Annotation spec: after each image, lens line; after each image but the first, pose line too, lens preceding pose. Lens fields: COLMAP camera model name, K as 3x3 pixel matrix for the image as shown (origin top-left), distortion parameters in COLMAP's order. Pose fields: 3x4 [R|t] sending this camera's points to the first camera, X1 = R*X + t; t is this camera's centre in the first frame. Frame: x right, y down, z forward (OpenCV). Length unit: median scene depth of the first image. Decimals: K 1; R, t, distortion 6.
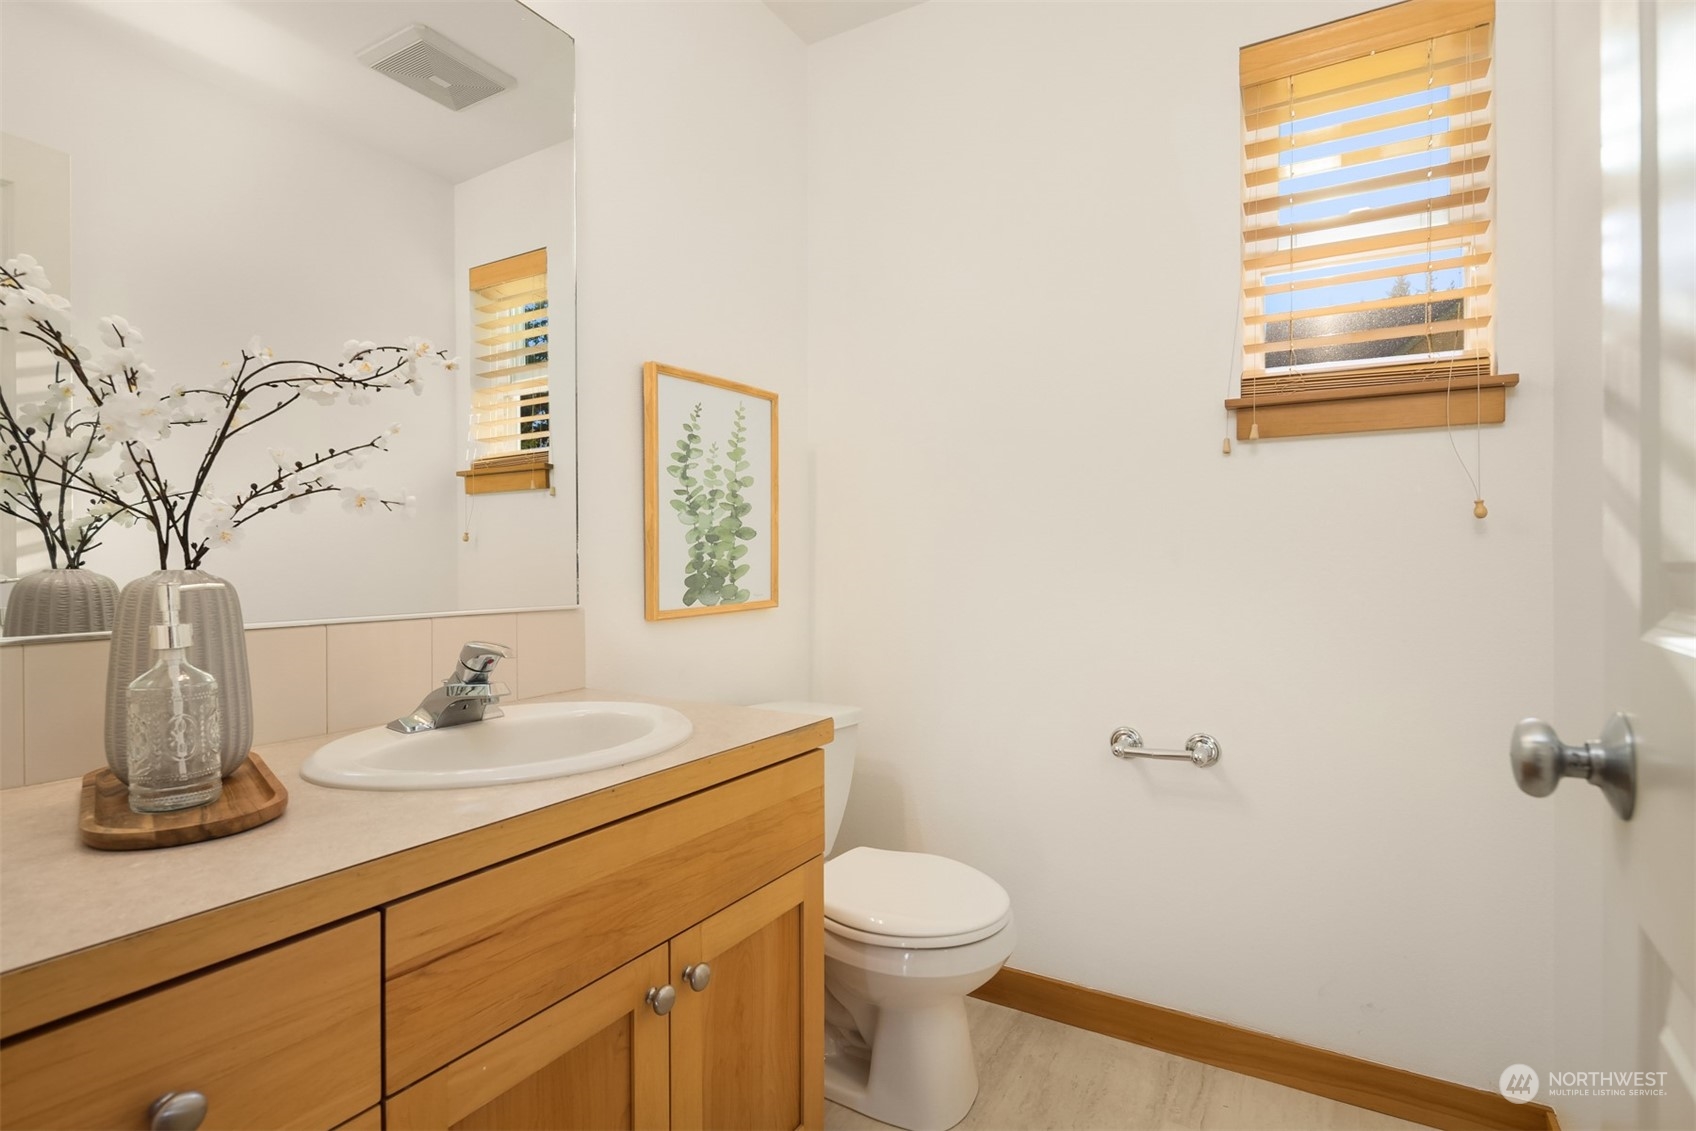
lens RADIAL K [[848.5, 0, 848.3], [0, 848.5, 550.3], [0, 0, 1]] dist [-0.000344, -0.001431]
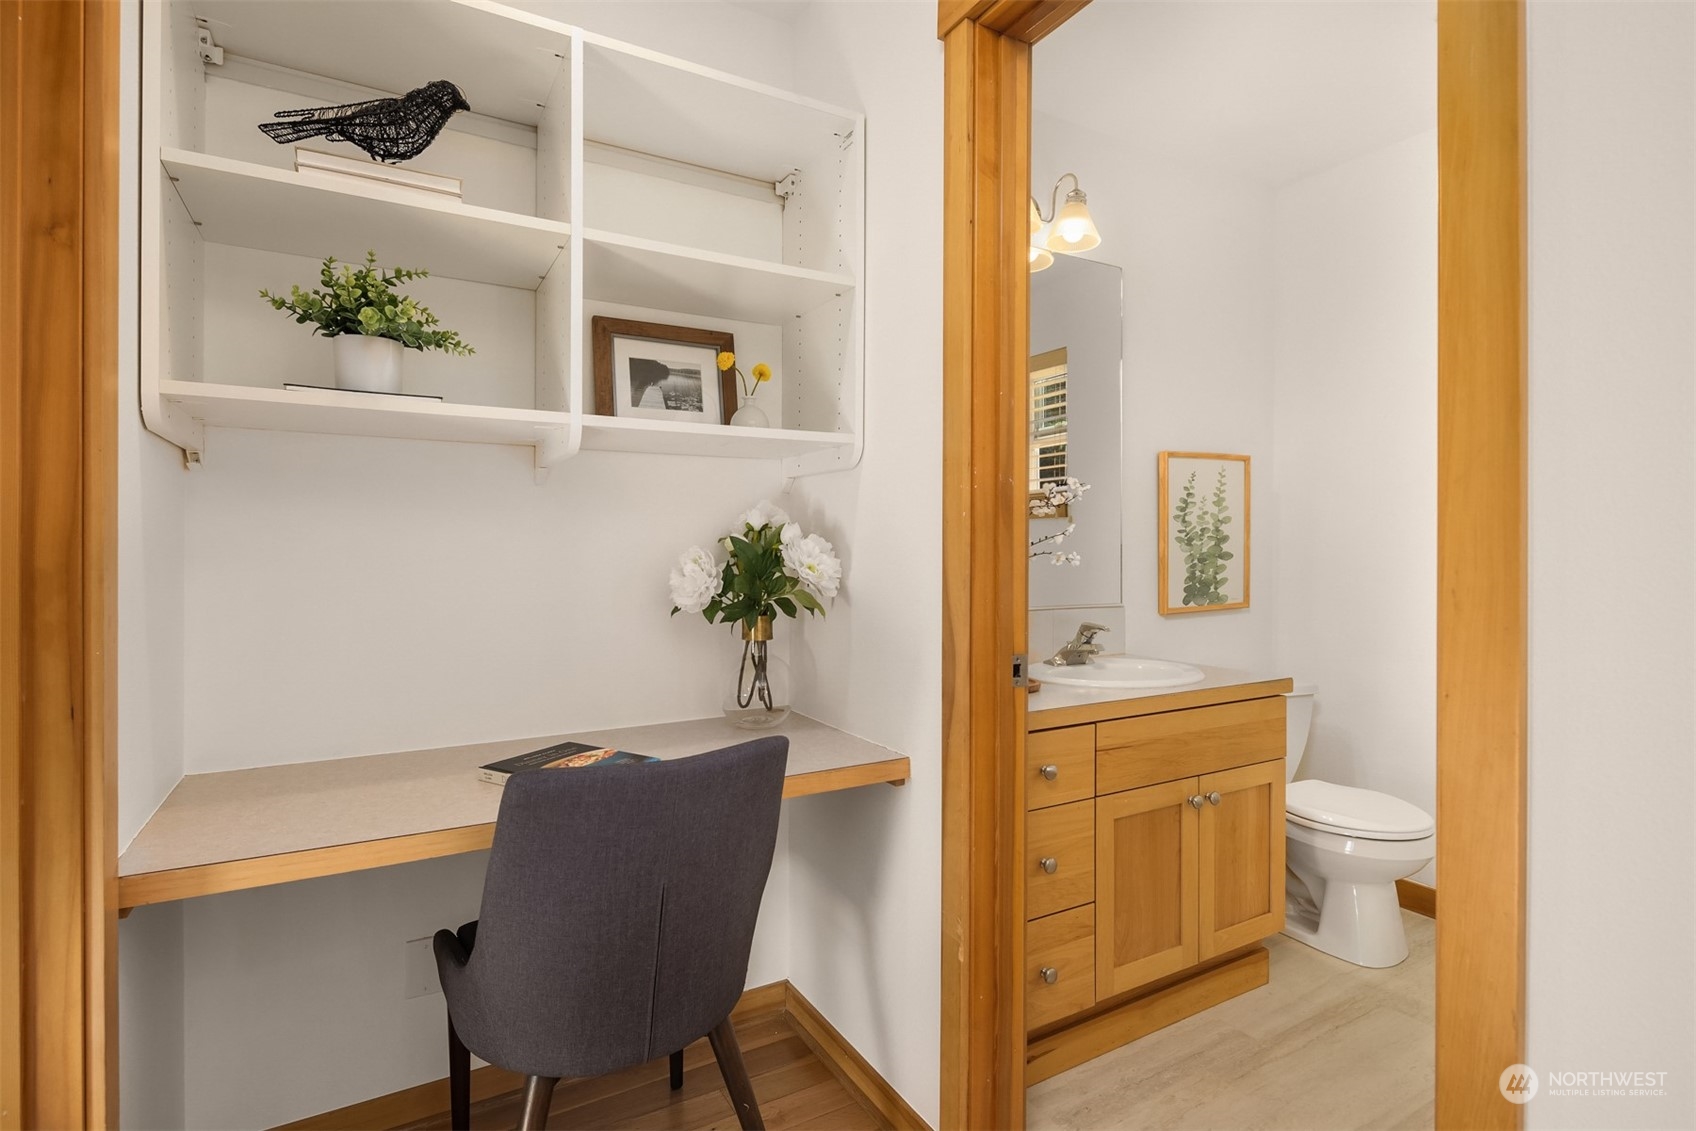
lens RADIAL K [[826.1, 0, 853.8], [0, 826.1, 554.3], [0, 0, 1]] dist [0.000866, 0.000019]
pose [[0.872522, 0.005378, -0.488545, 0.015116], [0.002886, 0.999865, 0.016161, -0.051960], [0.488566, -0.015511, 0.872389, -0.584283]]
